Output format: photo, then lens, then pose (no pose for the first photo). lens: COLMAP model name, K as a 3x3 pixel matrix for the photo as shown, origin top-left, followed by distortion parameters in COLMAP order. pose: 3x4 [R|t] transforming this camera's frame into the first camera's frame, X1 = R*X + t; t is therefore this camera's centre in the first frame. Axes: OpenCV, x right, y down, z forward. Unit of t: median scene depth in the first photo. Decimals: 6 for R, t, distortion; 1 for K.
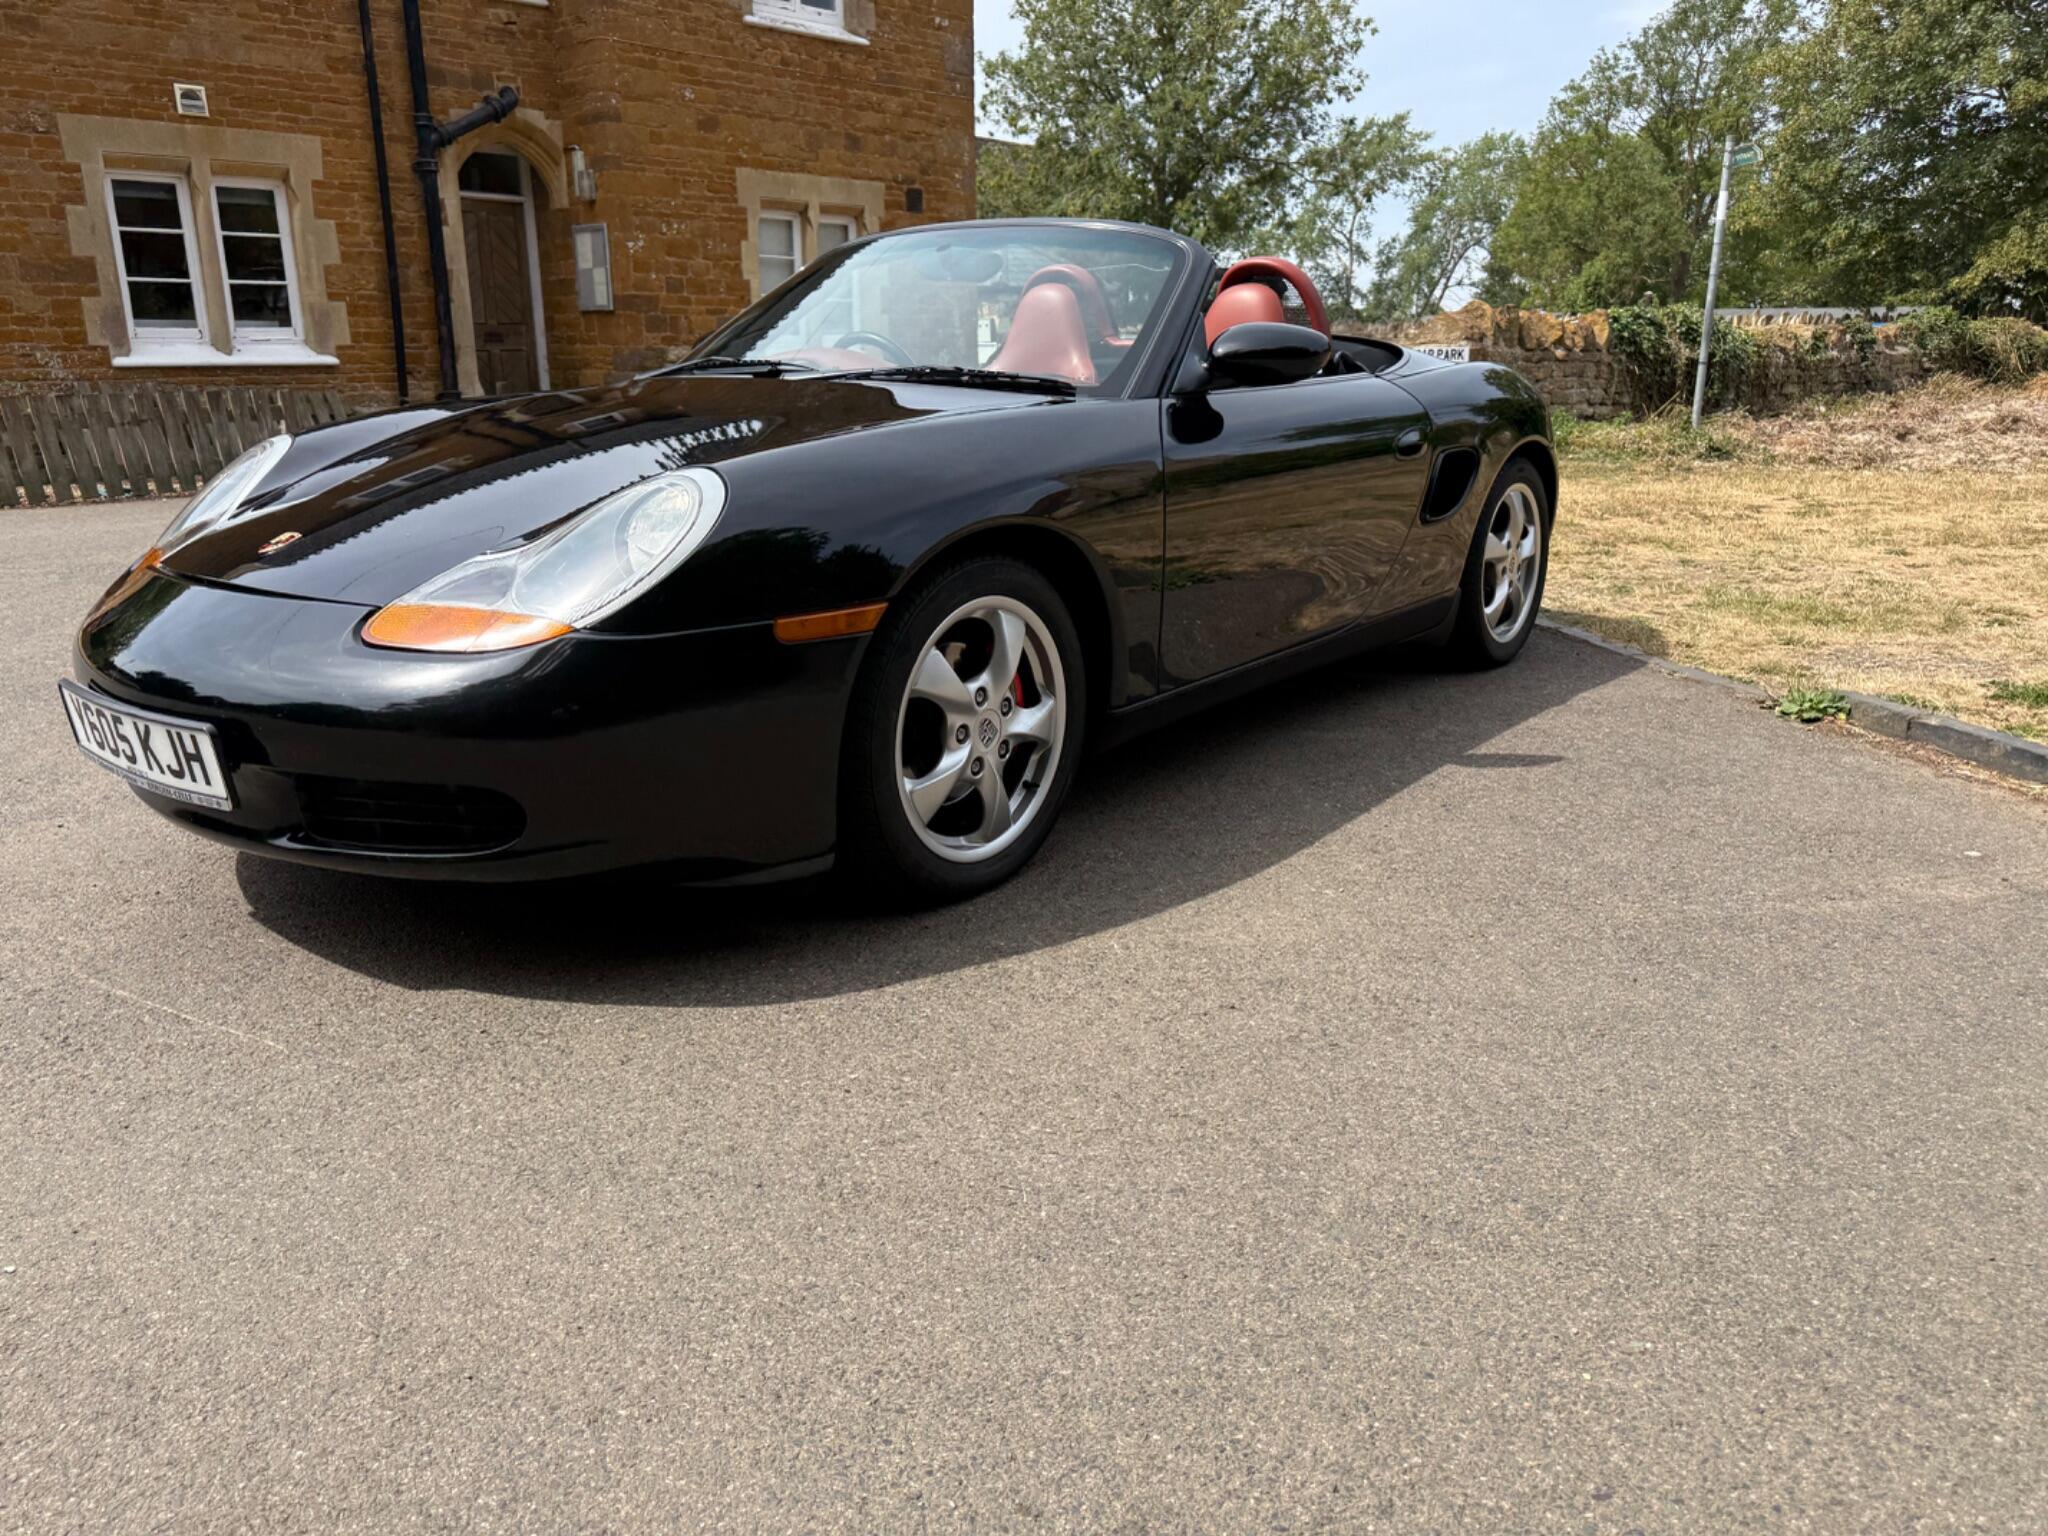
lens RADIAL K [[1456.2, 0, 1029.2], [0, 1456.2, 782.3], [0, 0, 1]] dist [0.016575, -0.019189]
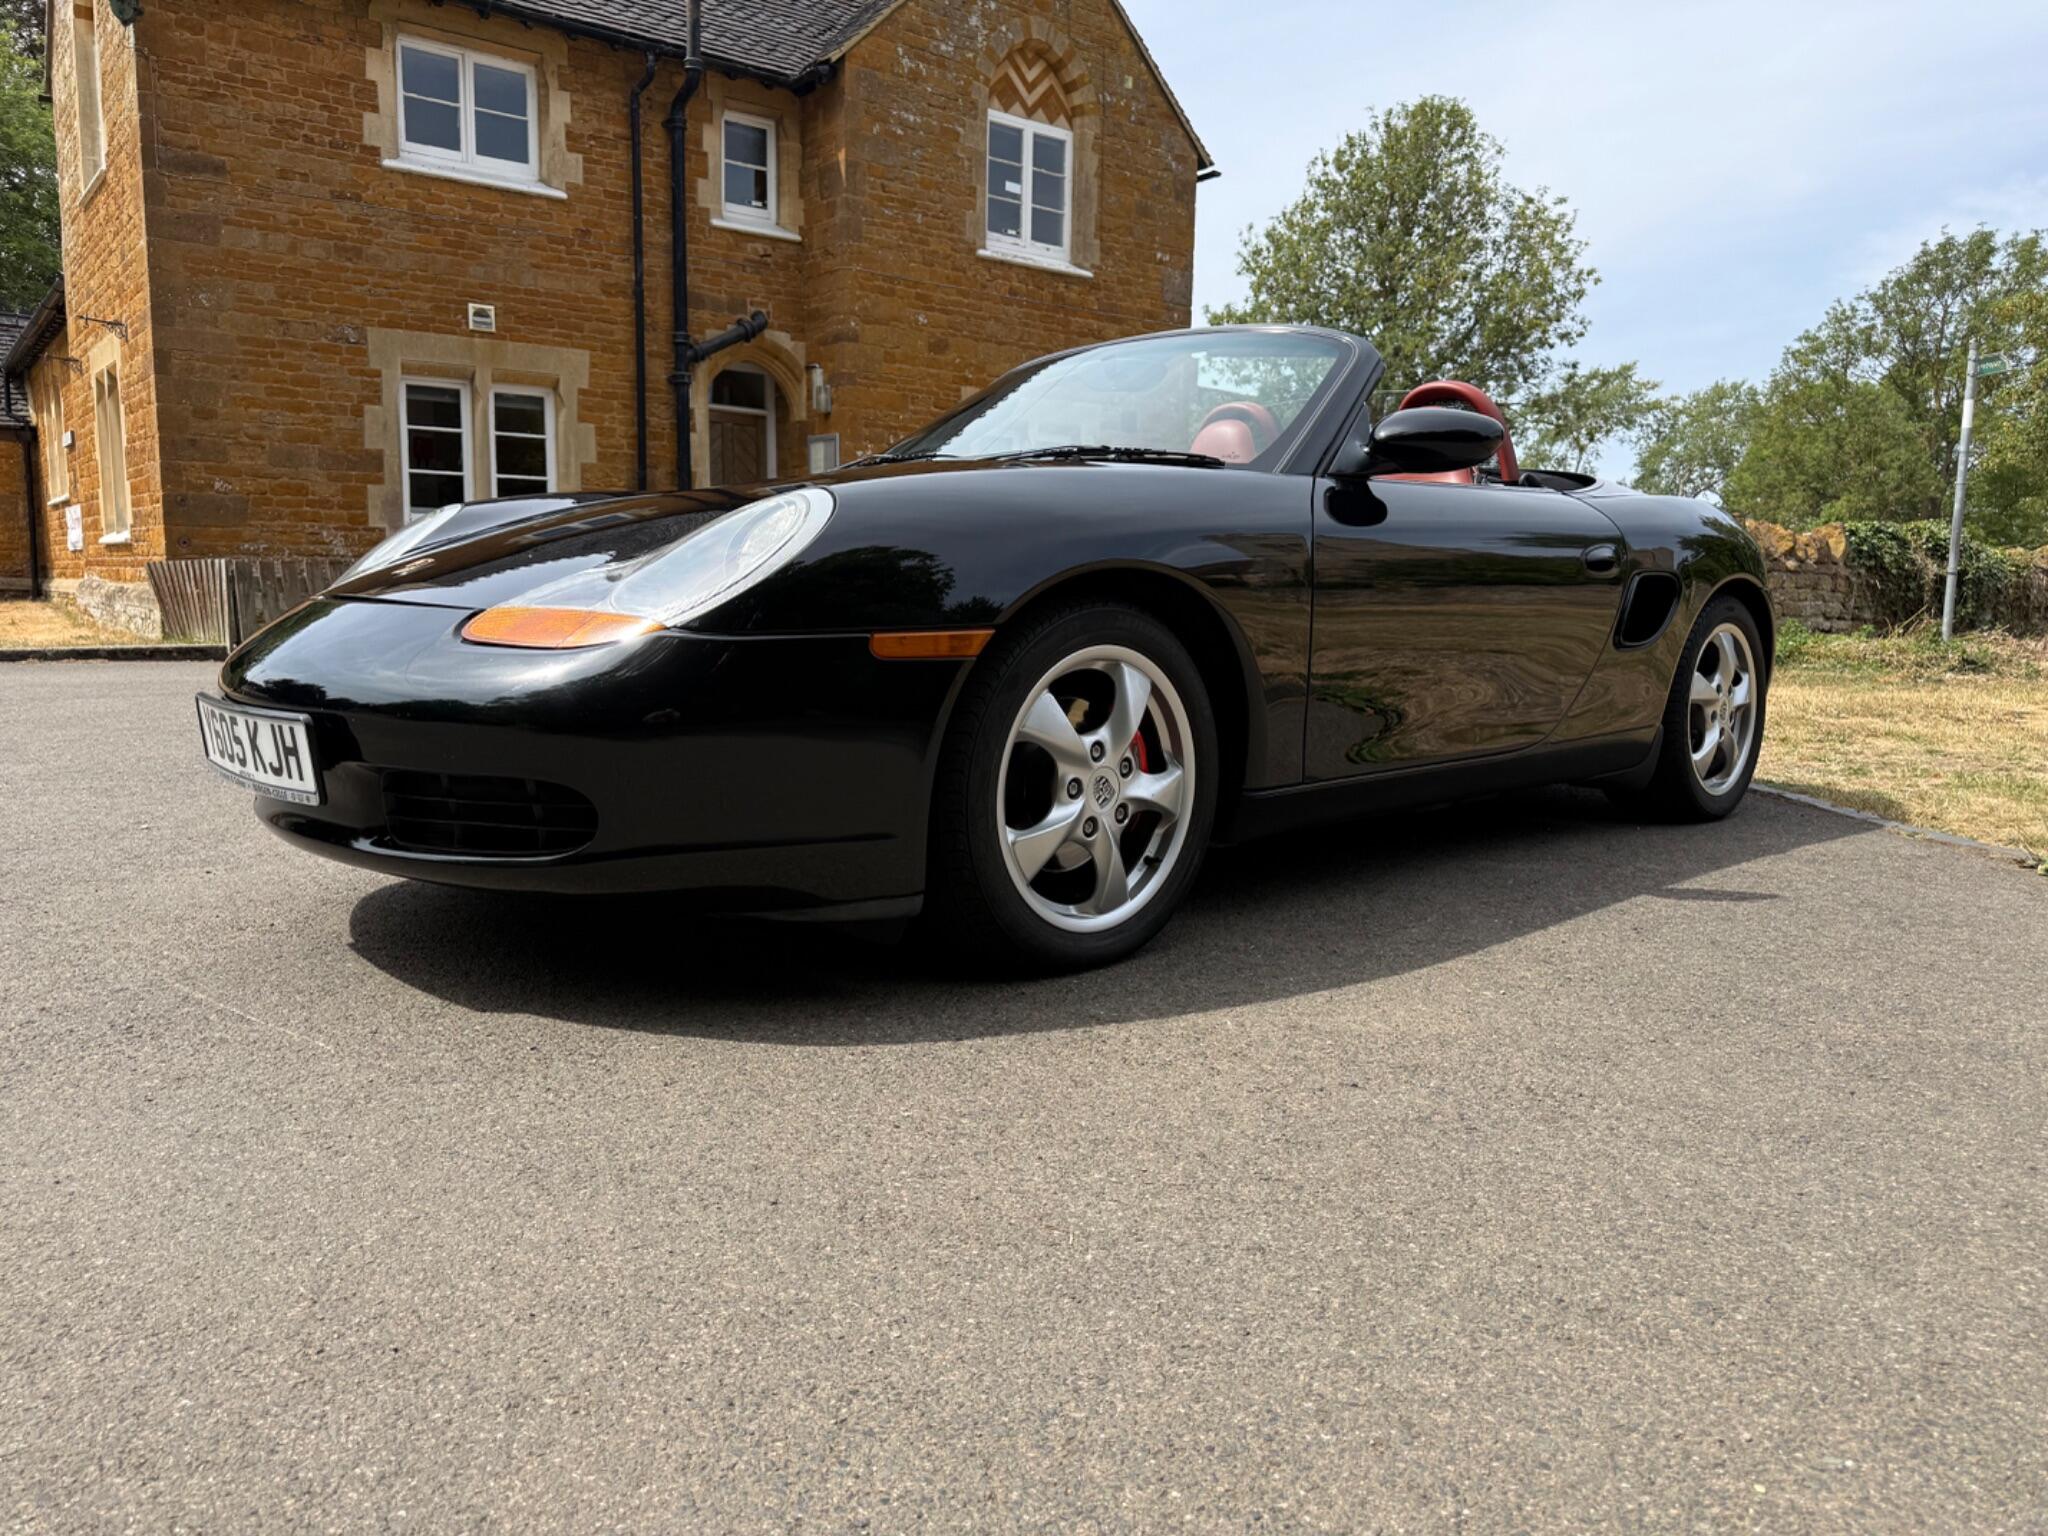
lens RADIAL K [[1456.2, 0, 1027.1], [0, 1456.2, 780.8], [0, 0, 1]] dist [0.016575, -0.019189]
pose [[0.988757, 0.039671, -0.144173, 0.061507], [-0.061546, 0.986678, -0.150595, 0.111447], [0.136278, 0.157775, 0.978026, 0.091173]]
